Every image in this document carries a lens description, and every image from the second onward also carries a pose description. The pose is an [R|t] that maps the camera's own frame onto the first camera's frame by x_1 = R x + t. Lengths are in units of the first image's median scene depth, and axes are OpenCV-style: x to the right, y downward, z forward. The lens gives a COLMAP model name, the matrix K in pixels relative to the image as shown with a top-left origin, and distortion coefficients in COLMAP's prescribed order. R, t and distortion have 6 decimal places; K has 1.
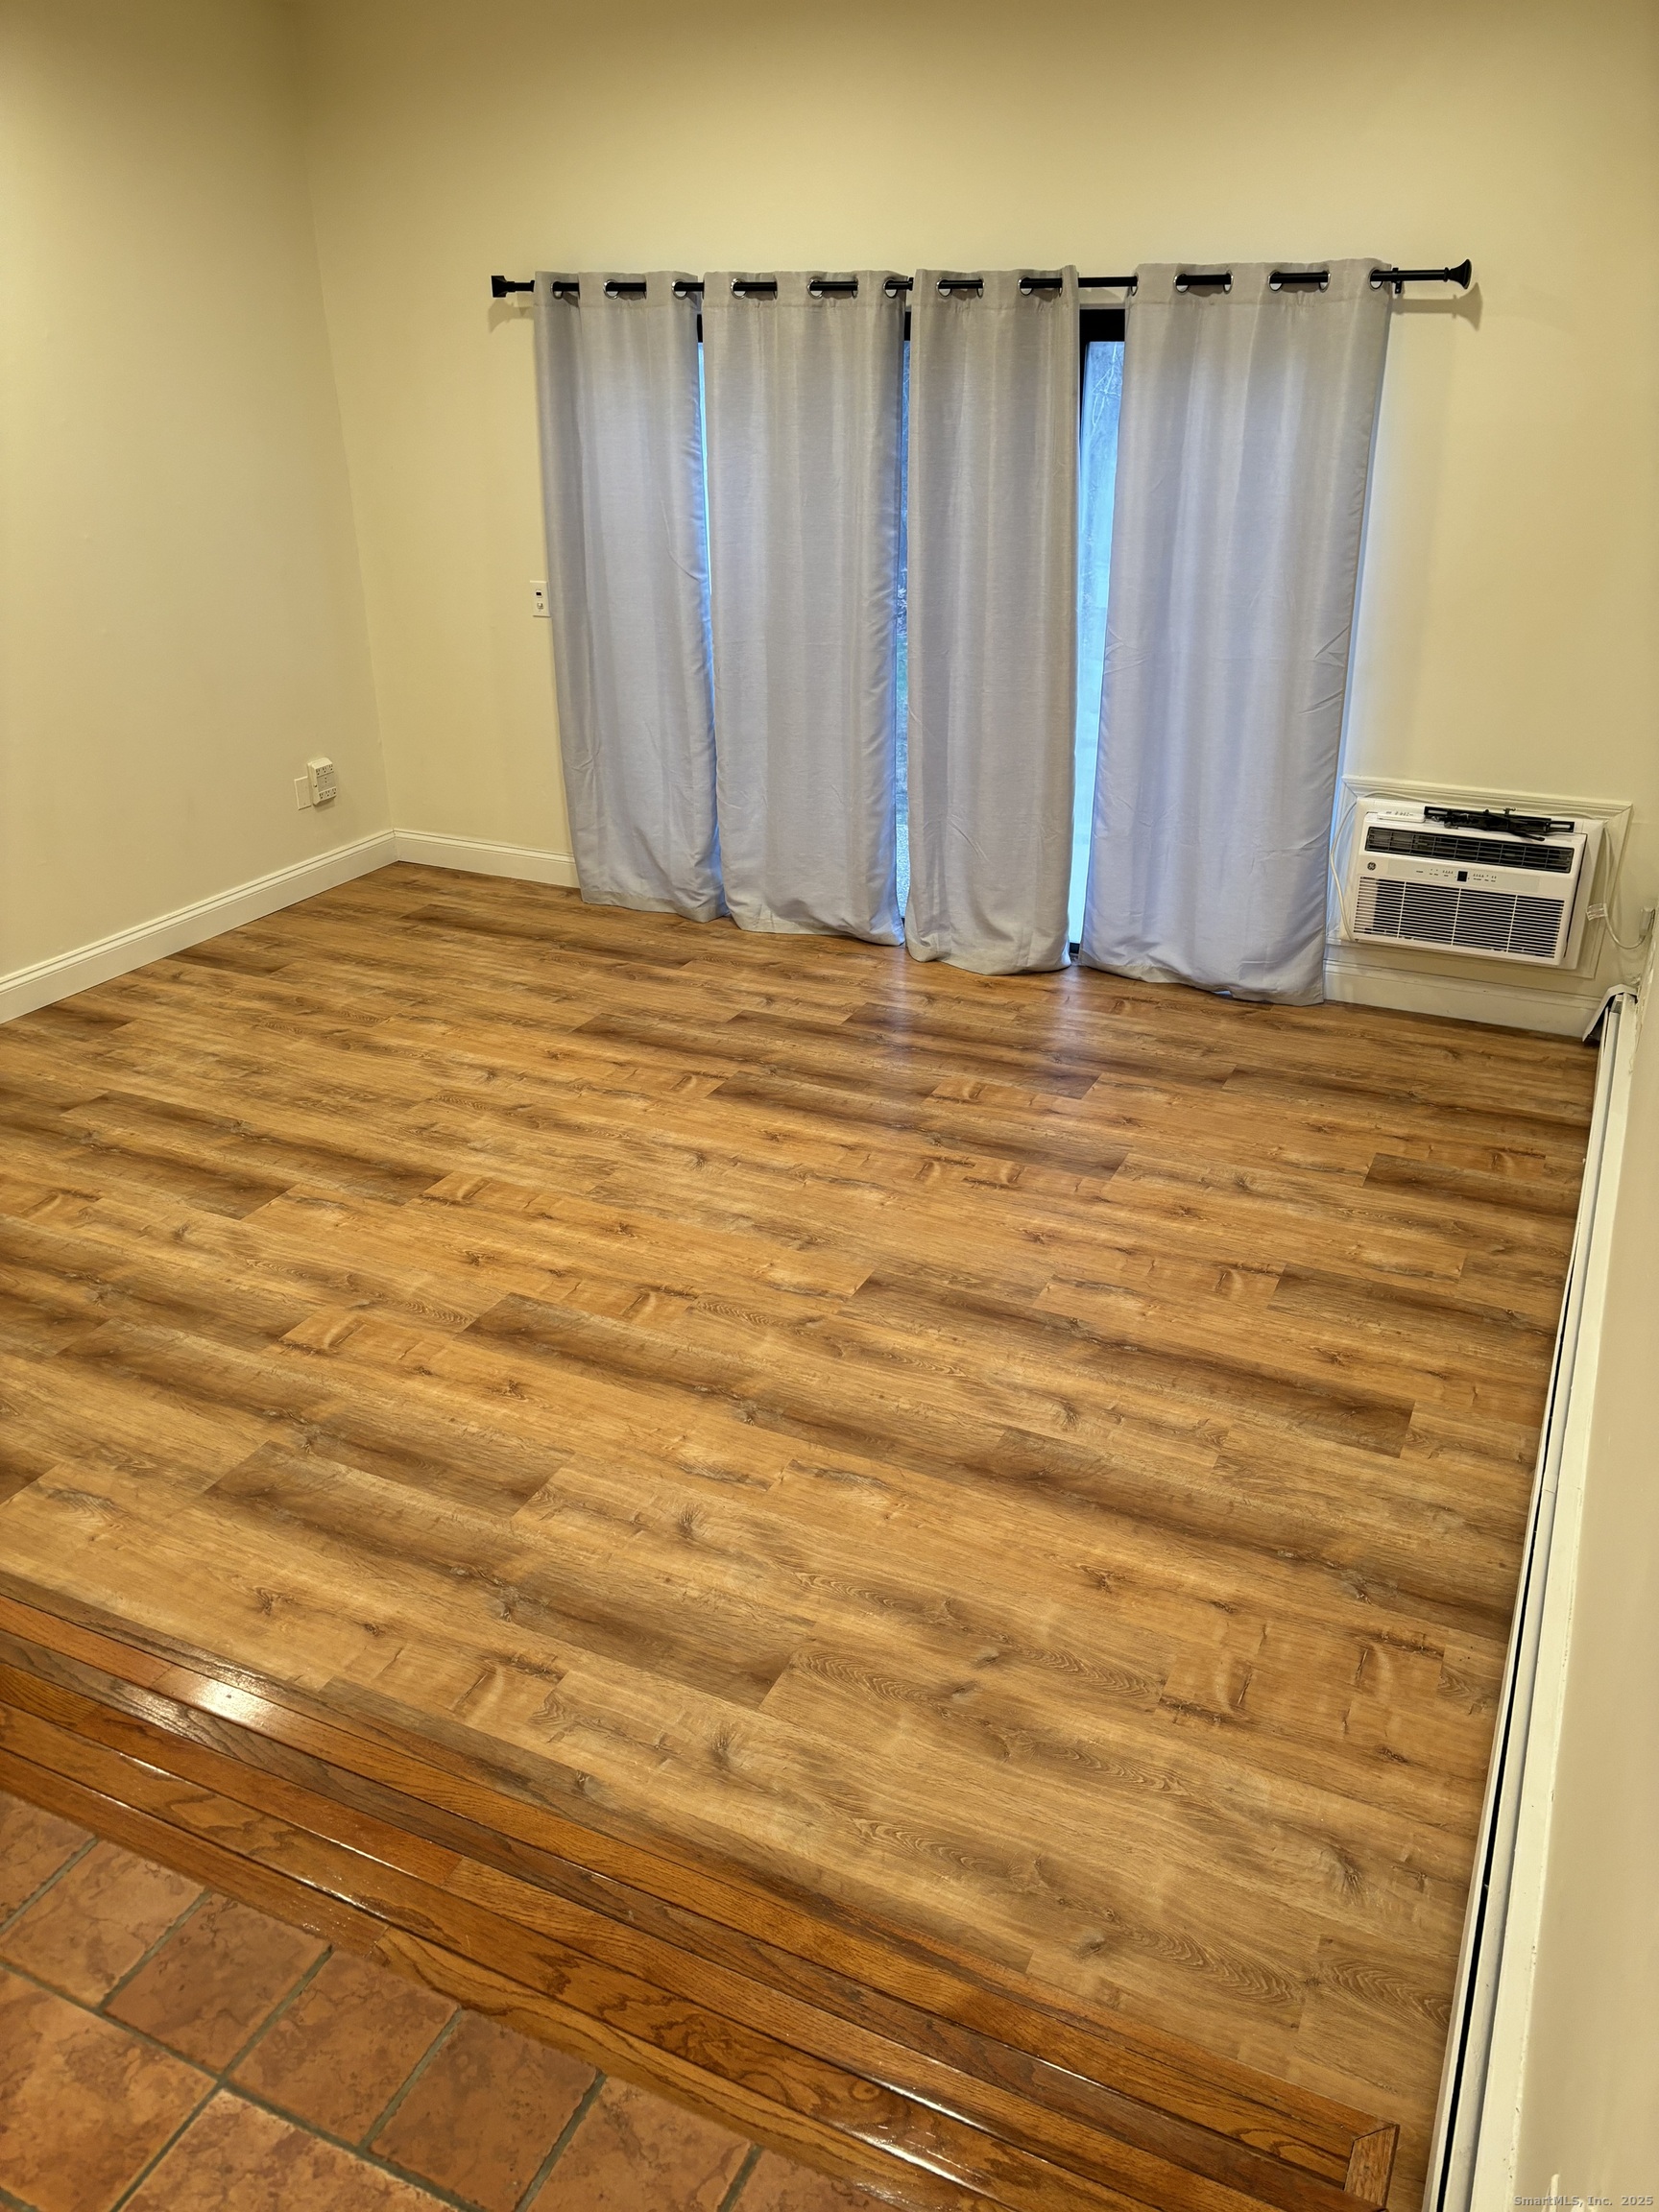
lens RADIAL K [[1657.9, 0, 867.7], [0, 1657.9, 1110.5], [0, 0, 1]] dist [0.126866, -0.210450]
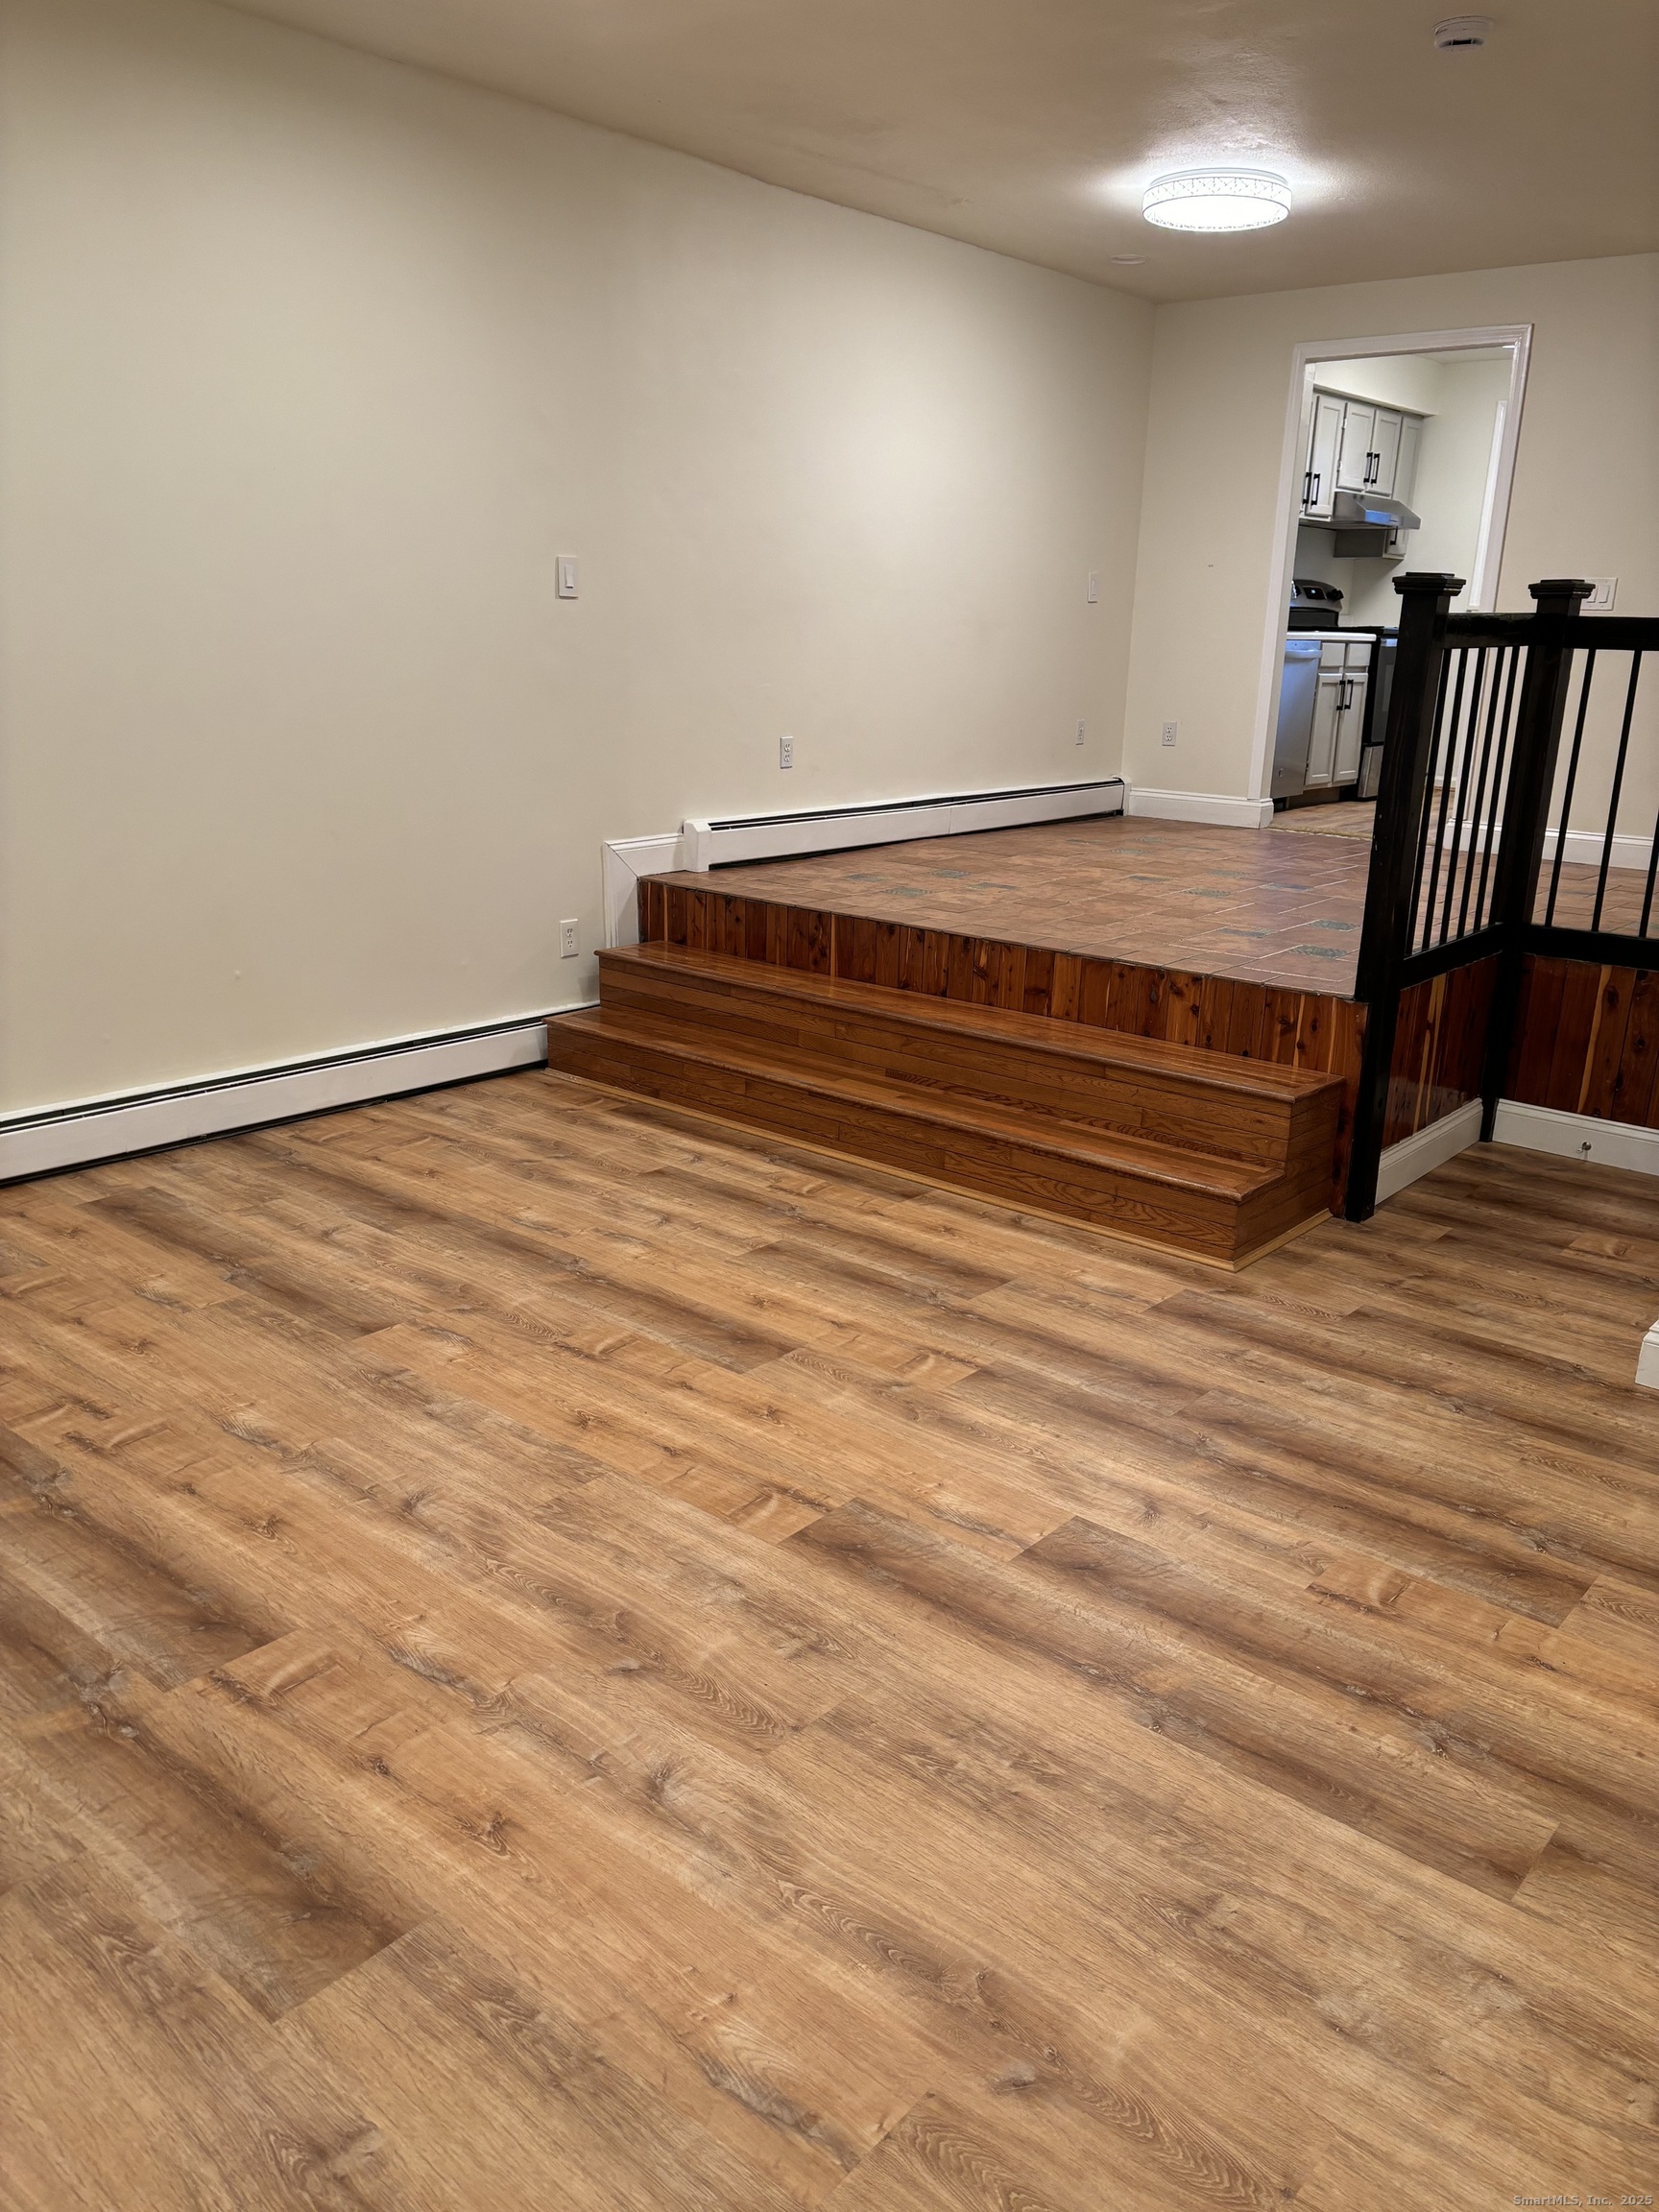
lens RADIAL K [[1623.1, 0, 817.2], [0, 1623.1, 1112.1], [0, 0, 1]] dist [0.102977, -0.117192]
pose [[-0.961003, -0.096073, 0.259314, -0.456956], [0.100893, 0.751269, 0.652239, -0.550979], [-0.257477, 0.652967, -0.712278, 1.489523]]
